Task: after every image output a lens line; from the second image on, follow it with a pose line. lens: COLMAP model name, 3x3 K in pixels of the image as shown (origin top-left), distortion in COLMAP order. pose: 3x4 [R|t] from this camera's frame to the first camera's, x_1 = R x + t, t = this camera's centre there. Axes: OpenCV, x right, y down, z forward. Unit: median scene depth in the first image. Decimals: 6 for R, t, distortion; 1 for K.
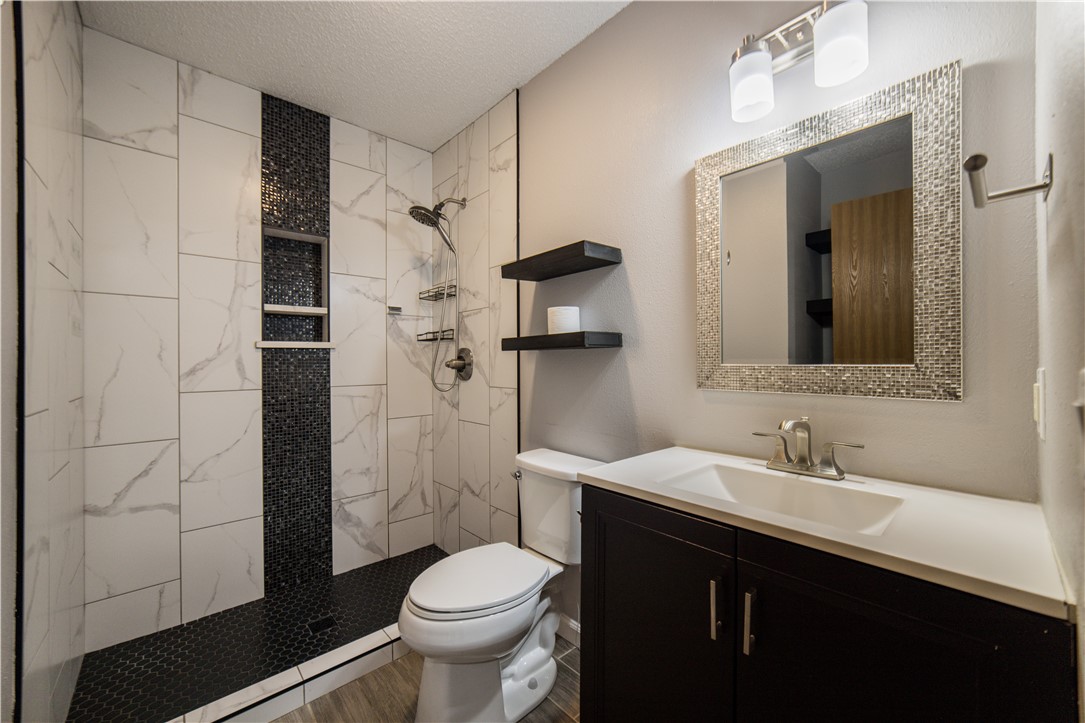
lens RADIAL K [[416.3, 0, 533.5], [0, 416.3, 361.7], [0, 0, 1]] dist [0.003920, 0.003309]
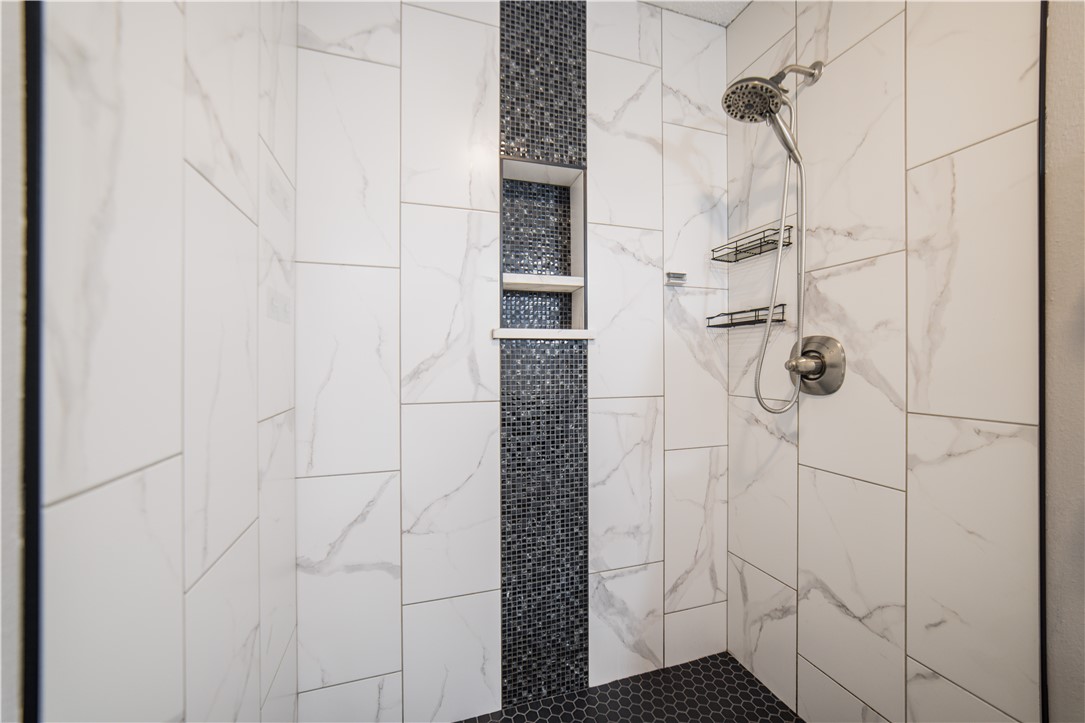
lens RADIAL K [[416.3, 0, 548.0], [0, 416.3, 362.1], [0, 0, 1]] dist [0.003920, 0.003309]
pose [[0.927136, 0.005532, -0.374683, -0.306658], [-0.003889, 0.999979, 0.005140, 0.000345], [0.374704, -0.003308, 0.927139, 0.381669]]
